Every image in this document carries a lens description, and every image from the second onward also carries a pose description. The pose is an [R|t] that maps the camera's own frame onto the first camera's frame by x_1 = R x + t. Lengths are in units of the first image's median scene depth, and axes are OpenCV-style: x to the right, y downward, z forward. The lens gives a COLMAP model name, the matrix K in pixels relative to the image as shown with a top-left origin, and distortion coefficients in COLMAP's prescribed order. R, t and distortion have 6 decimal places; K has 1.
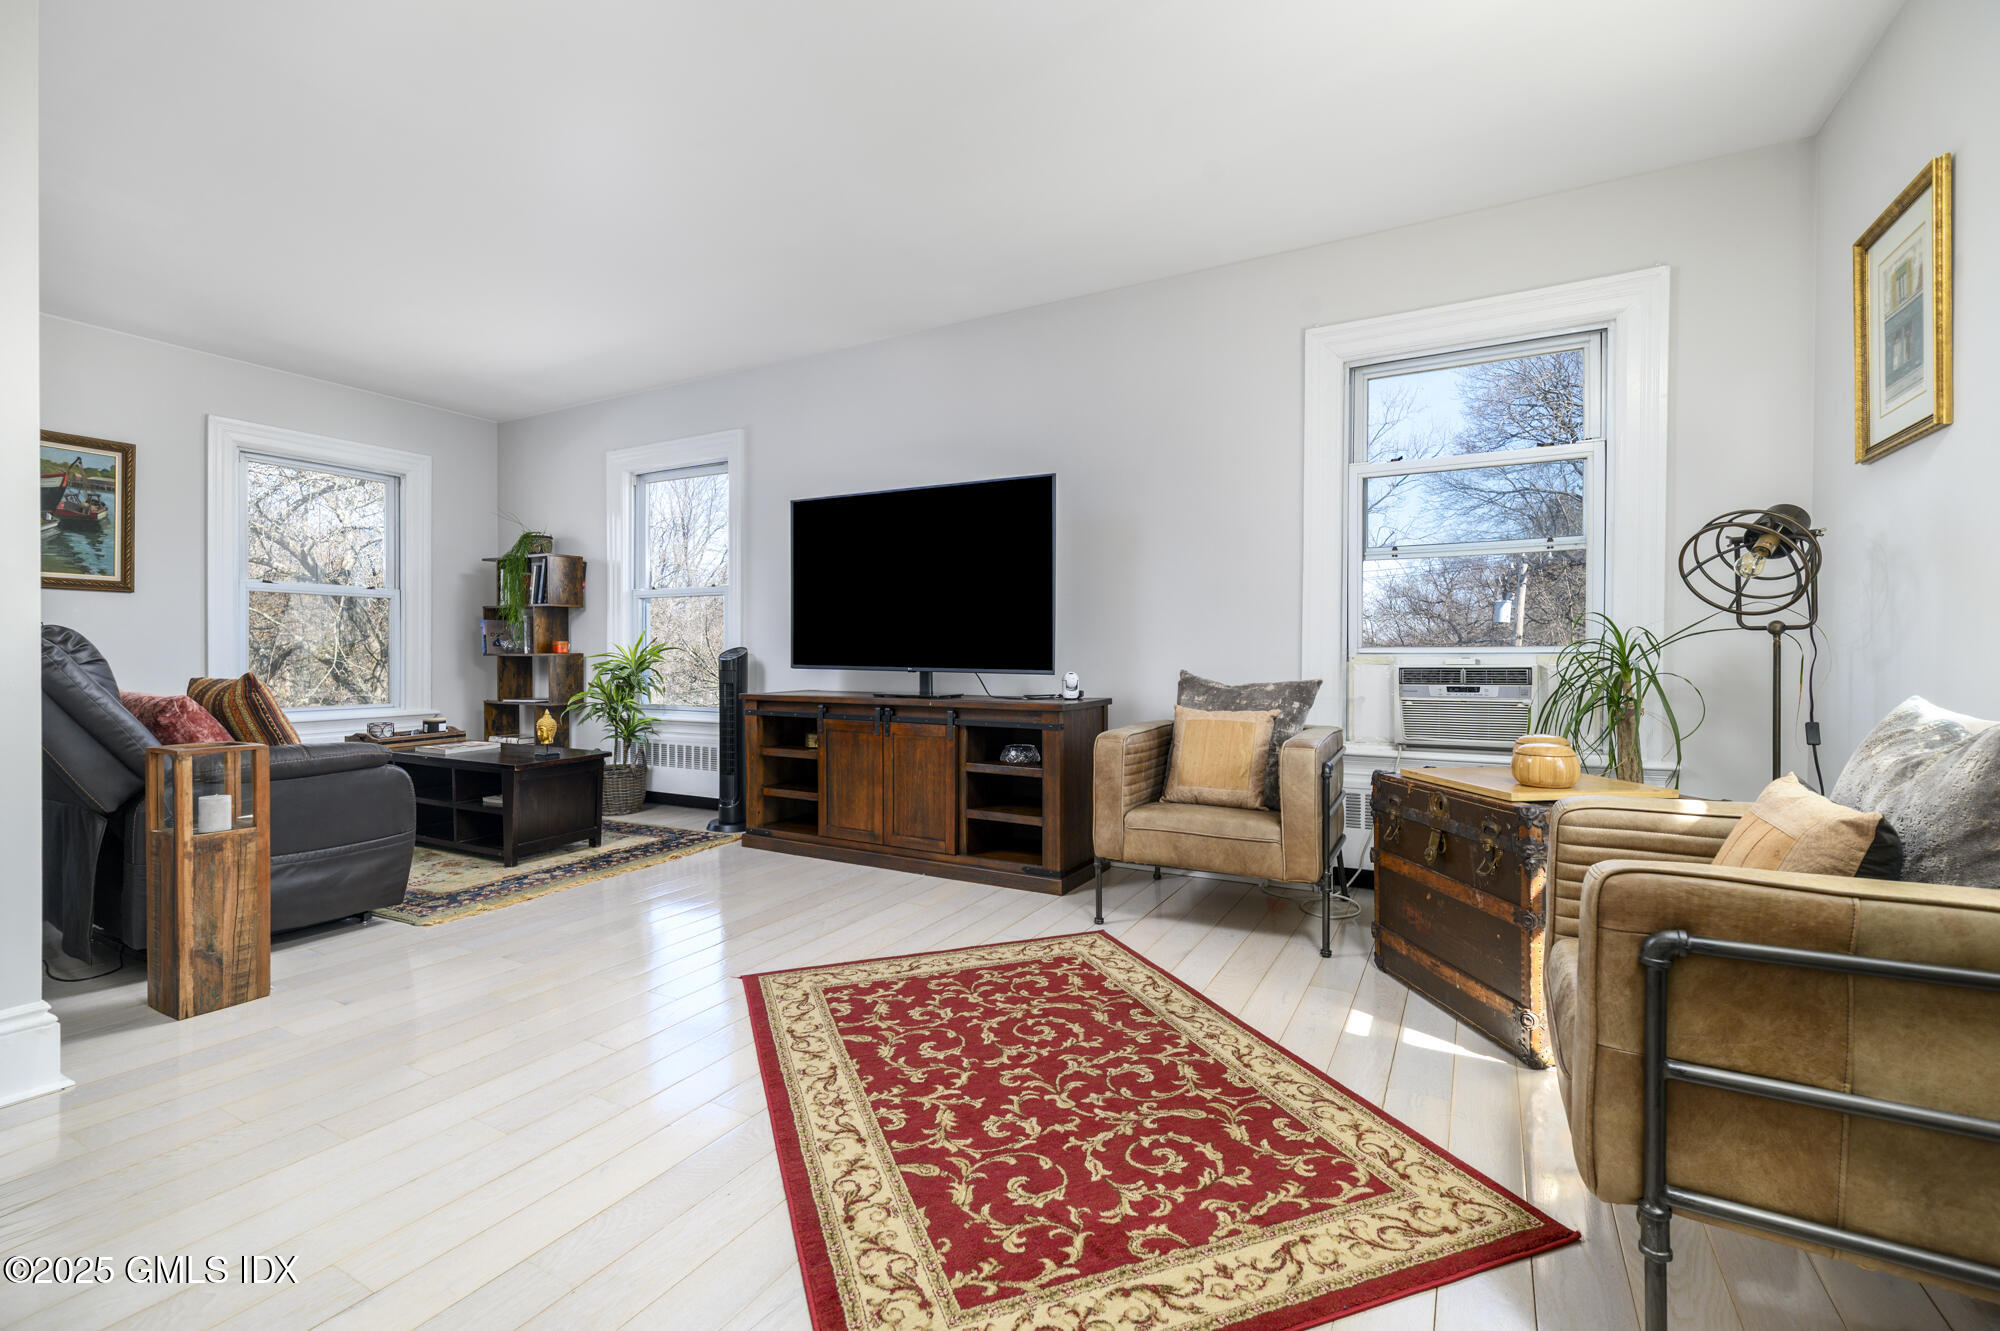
lens RADIAL K [[870.2, 0, 995.4], [0, 870.2, 661.8], [0, 0, 1]] dist [0.001148, 0.000193]
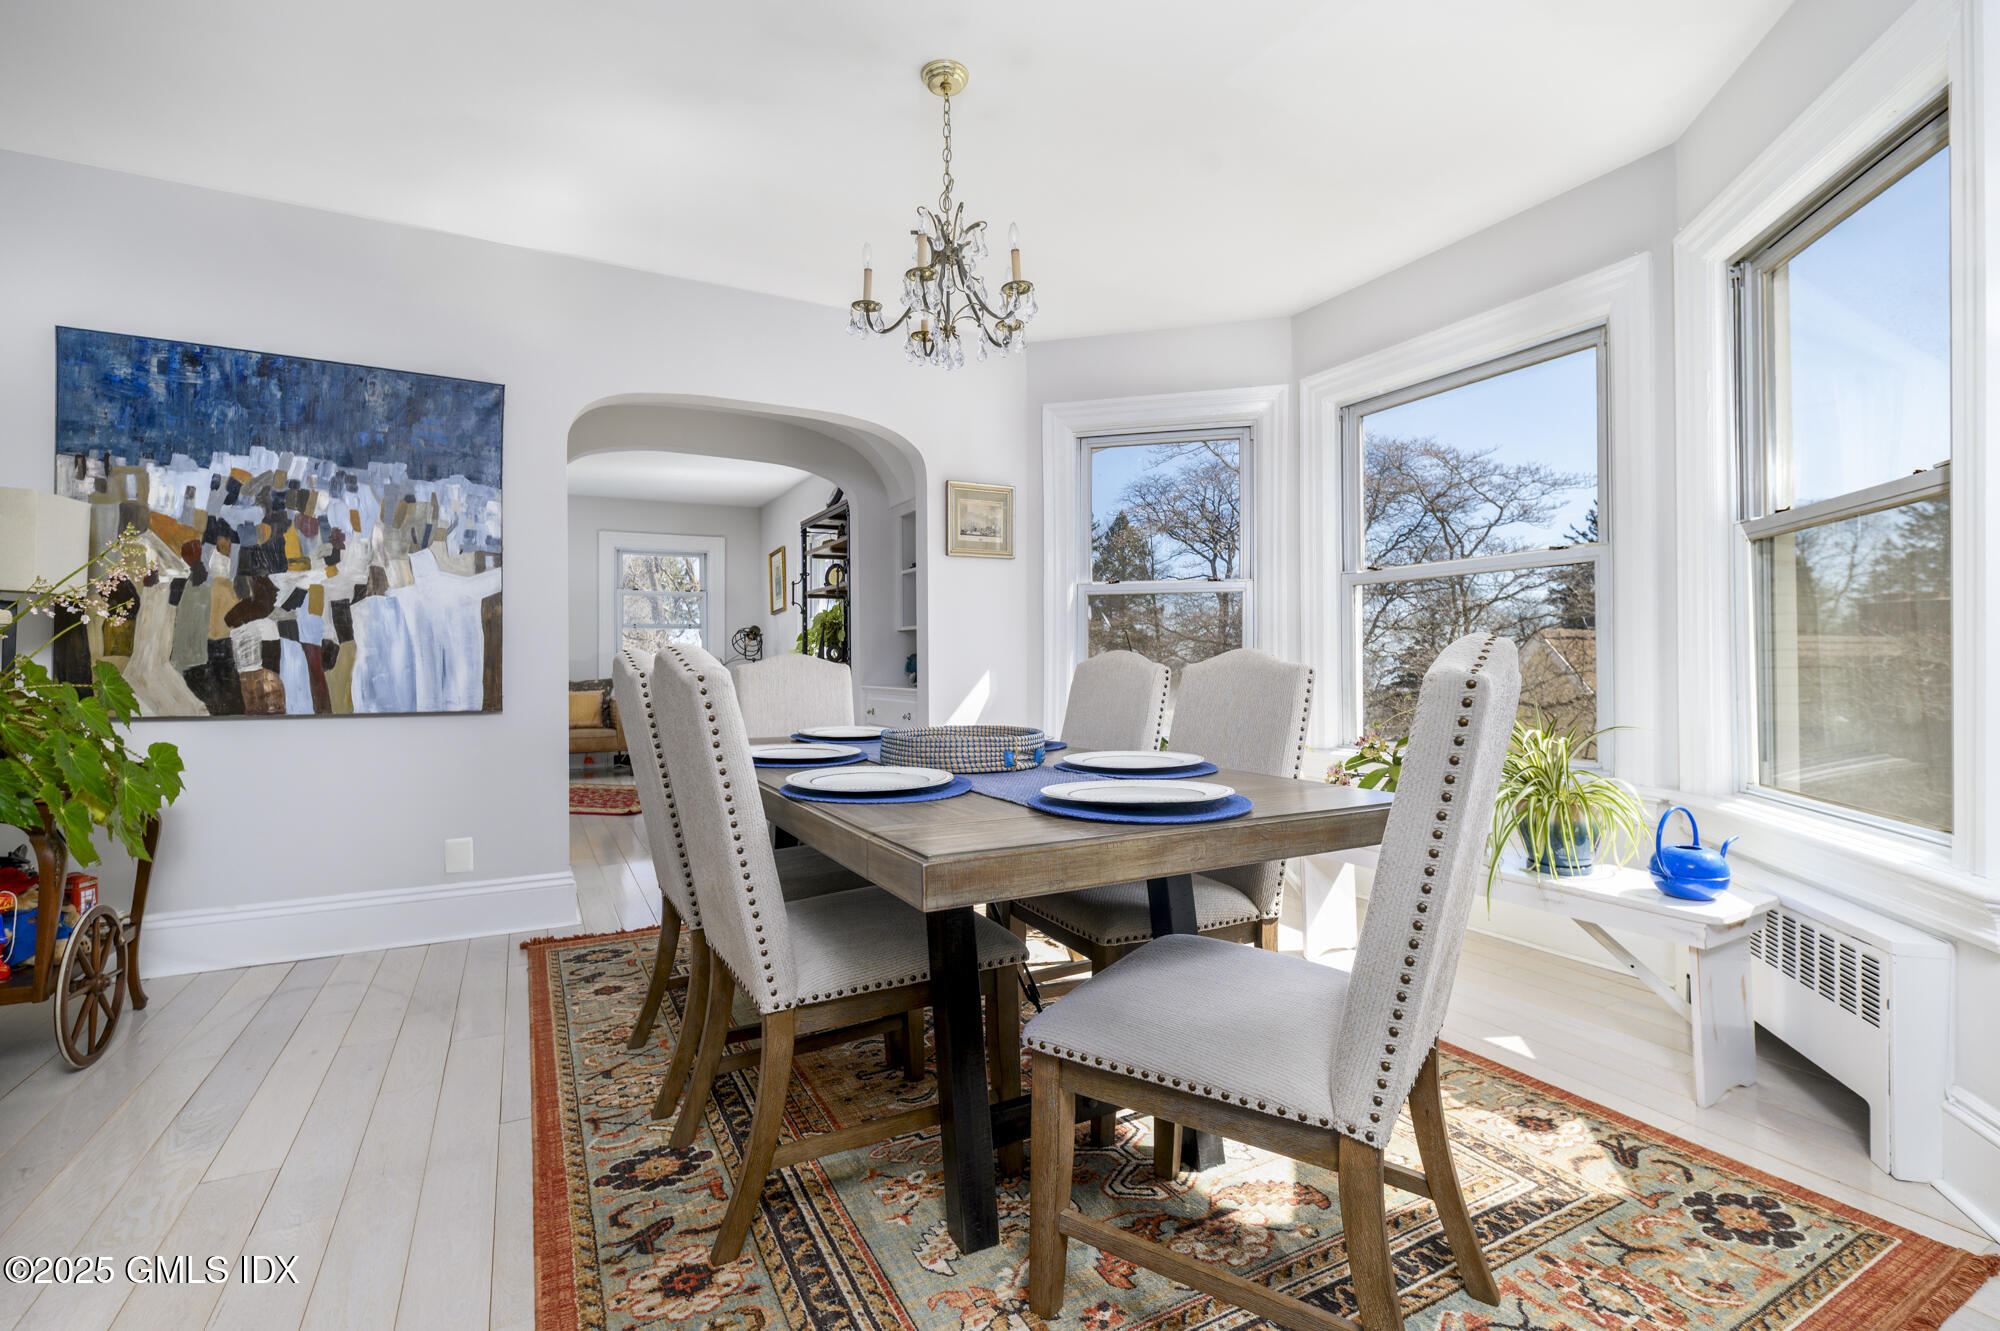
lens RADIAL K [[870.2, 0, 997.1], [0, 870.2, 665.4], [0, 0, 1]] dist [0.001148, 0.000193]
pose [[0.546911, -0.002486, 0.837187, -1.538237], [0.012541, 0.999908, -0.005224, 0.013847], [-0.837097, 0.013356, 0.546892, -1.781261]]
